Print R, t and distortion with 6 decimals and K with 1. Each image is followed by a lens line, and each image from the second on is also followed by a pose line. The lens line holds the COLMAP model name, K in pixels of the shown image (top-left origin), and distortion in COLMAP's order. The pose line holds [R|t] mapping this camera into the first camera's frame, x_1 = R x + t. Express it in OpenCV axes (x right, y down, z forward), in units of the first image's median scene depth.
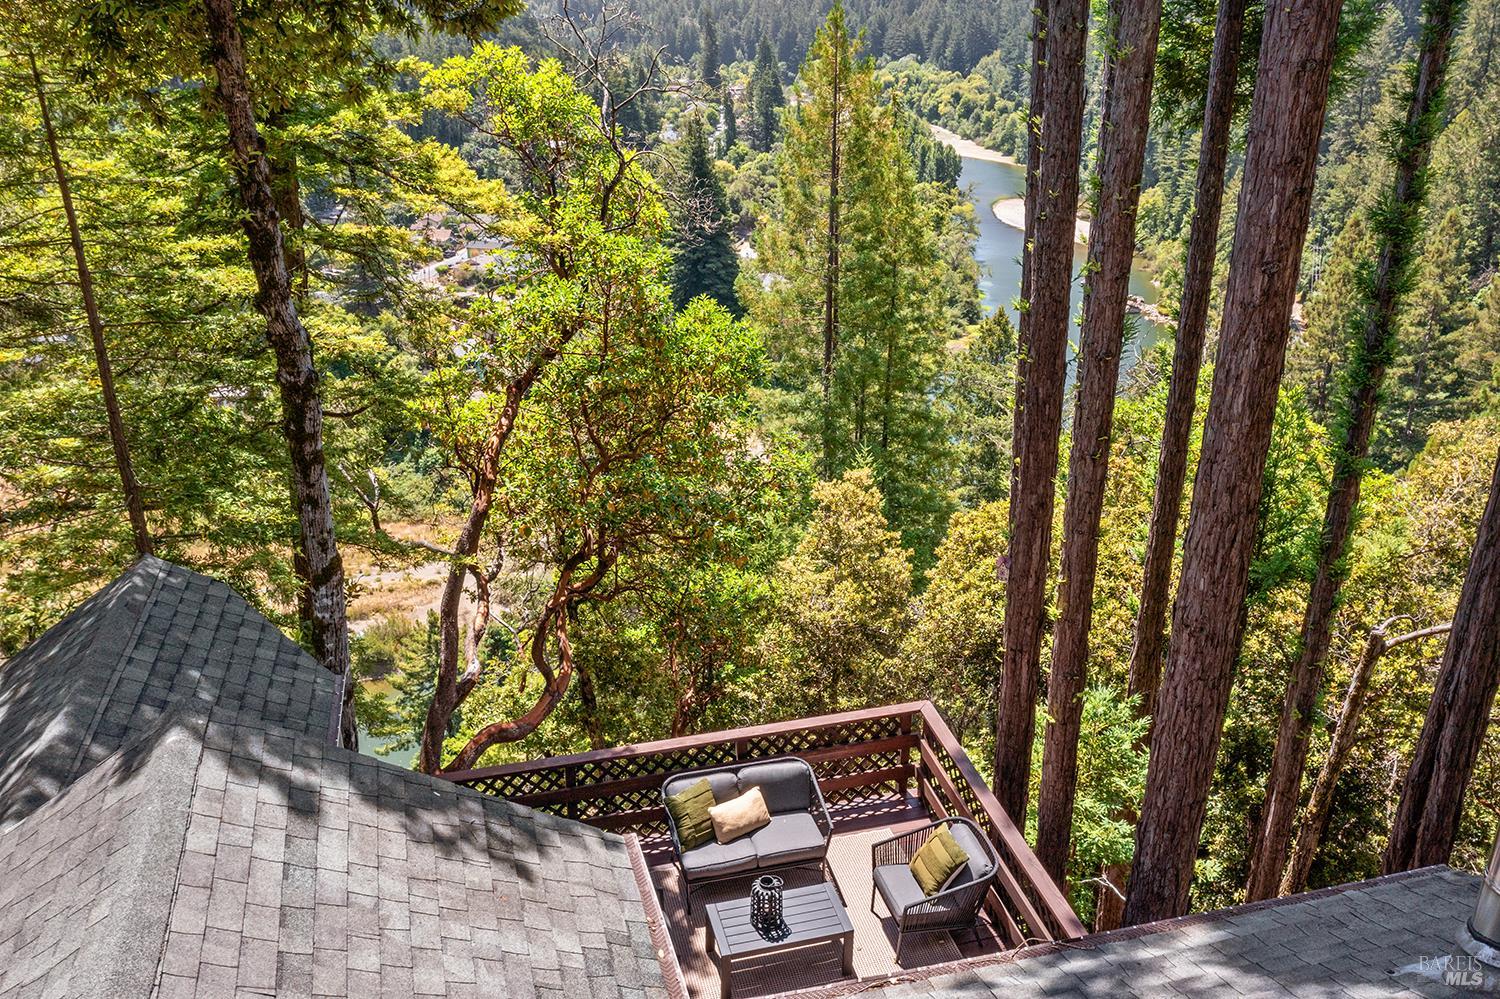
lens RADIAL K [[1194.5, 0, 750.0], [0, 1194.5, 499.5], [0, 0, 1]] dist [-0.009940, -0.000357]
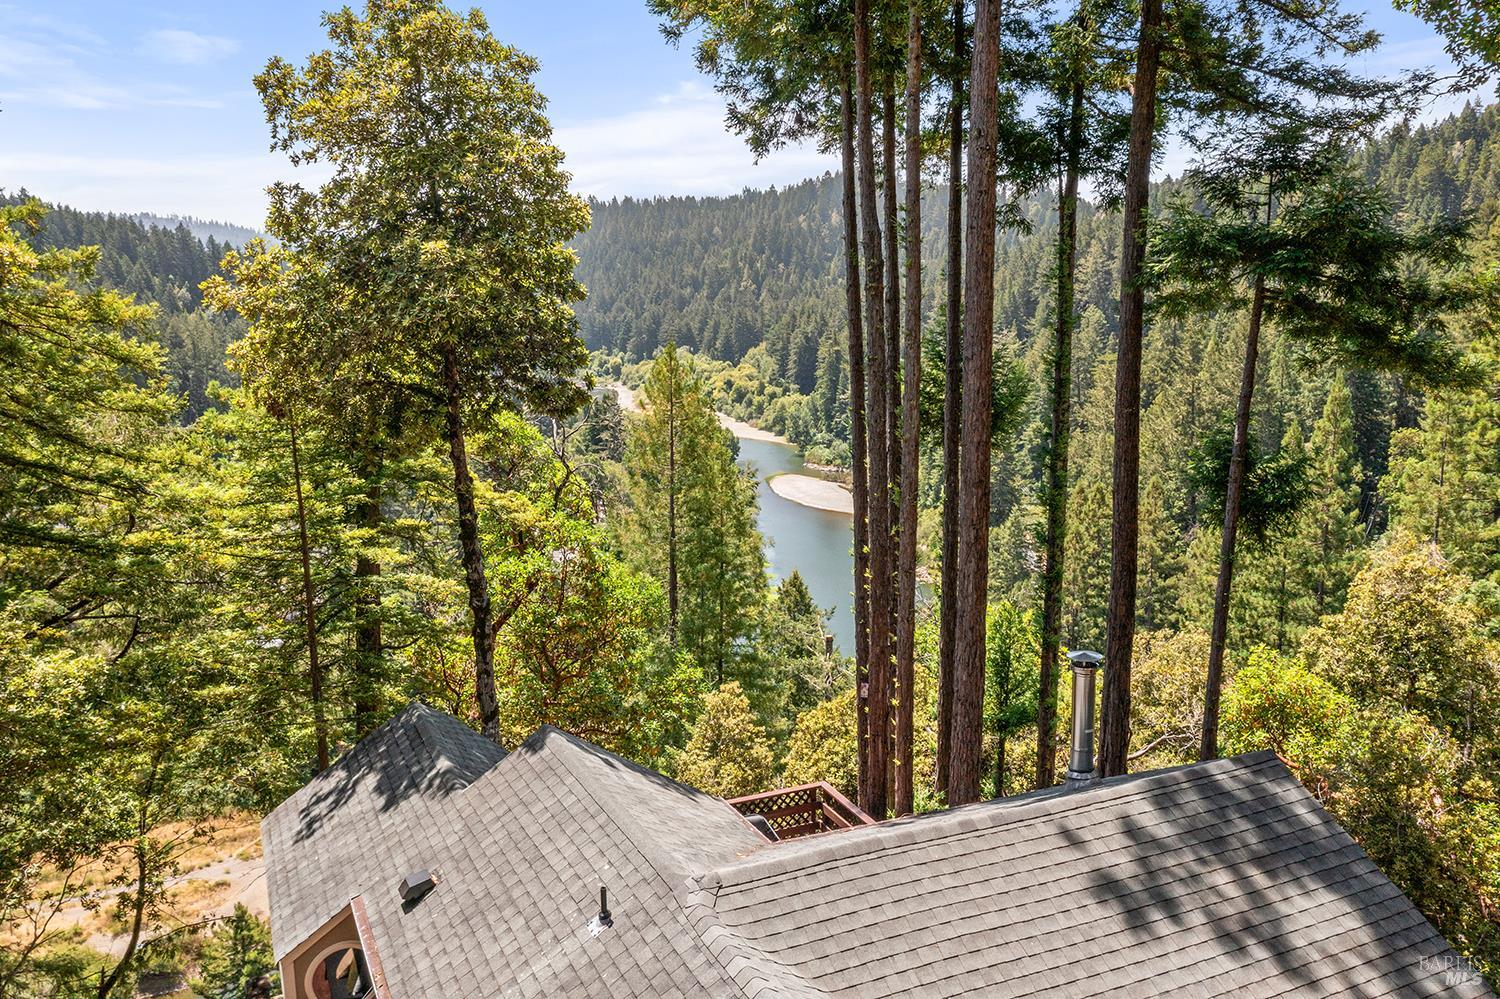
lens RADIAL K [[1194.5, 0, 750.0], [0, 1194.5, 499.5], [0, 0, 1]] dist [-0.009940, -0.000357]
pose [[0.983381, -0.026316, 0.179637, -0.120328], [0.066246, 0.973231, -0.220076, 0.069025], [-0.169037, 0.228319, 0.958800, -0.341863]]
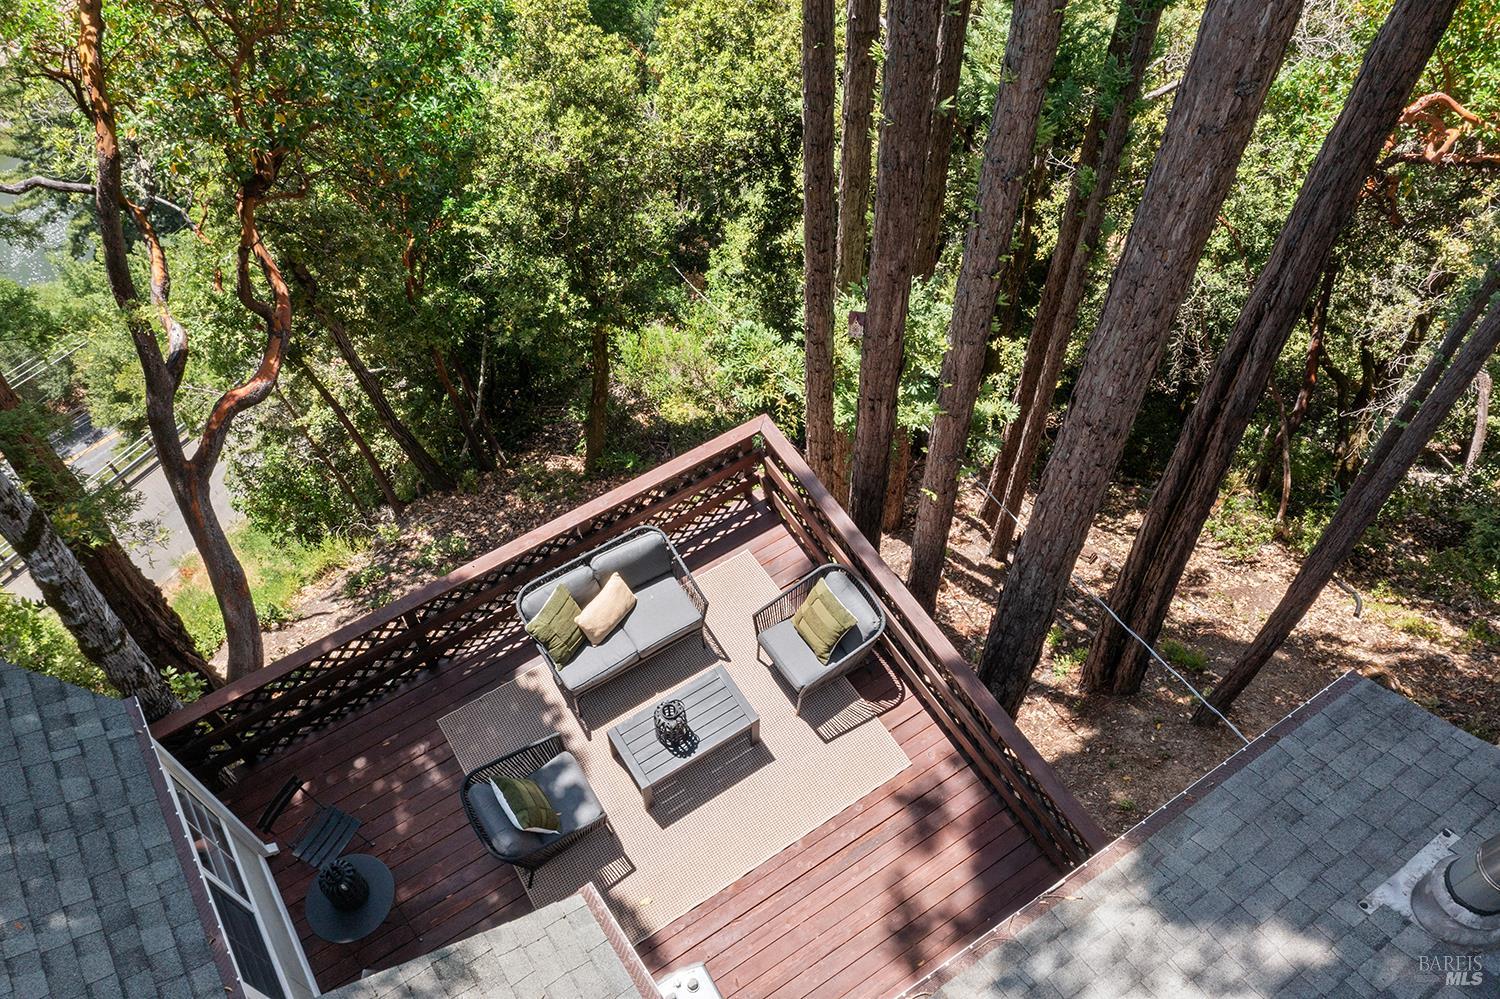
lens RADIAL K [[1191.5, 0, 750.0], [0, 1191.5, 499.5], [0, 0, 1]] dist [-0.002620, 0.007434]
pose [[0.949543, -0.258601, 0.177467, -0.019520], [0.127972, 0.836038, 0.533539, -0.127602], [-0.286343, -0.483907, 0.826947, 0.102757]]
